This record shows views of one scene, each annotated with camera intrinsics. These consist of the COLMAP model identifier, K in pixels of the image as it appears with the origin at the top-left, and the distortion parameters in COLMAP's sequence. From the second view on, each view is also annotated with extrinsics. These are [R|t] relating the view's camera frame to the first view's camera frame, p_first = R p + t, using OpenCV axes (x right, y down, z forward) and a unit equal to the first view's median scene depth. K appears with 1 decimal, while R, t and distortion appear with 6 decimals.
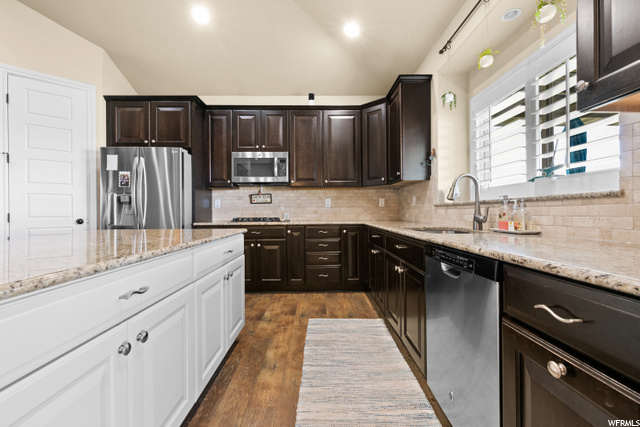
lens RADIAL K [[275.1, 0, 320.0], [0, 275.1, 213.5], [0, 0, 1]] dist [0.000195, 0.000050]
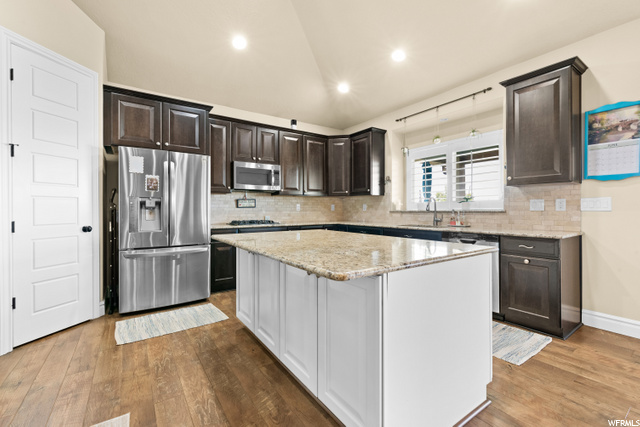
lens RADIAL K [[275.1, 0, 320.0], [0, 275.1, 213.5], [0, 0, 1]] dist [0.000195, 0.000050]
pose [[0.834827, -0.003421, 0.550502, -0.664304], [0.000312, 0.999983, 0.005740, -0.021594], [-0.550512, -0.004620, 0.834814, -0.108682]]
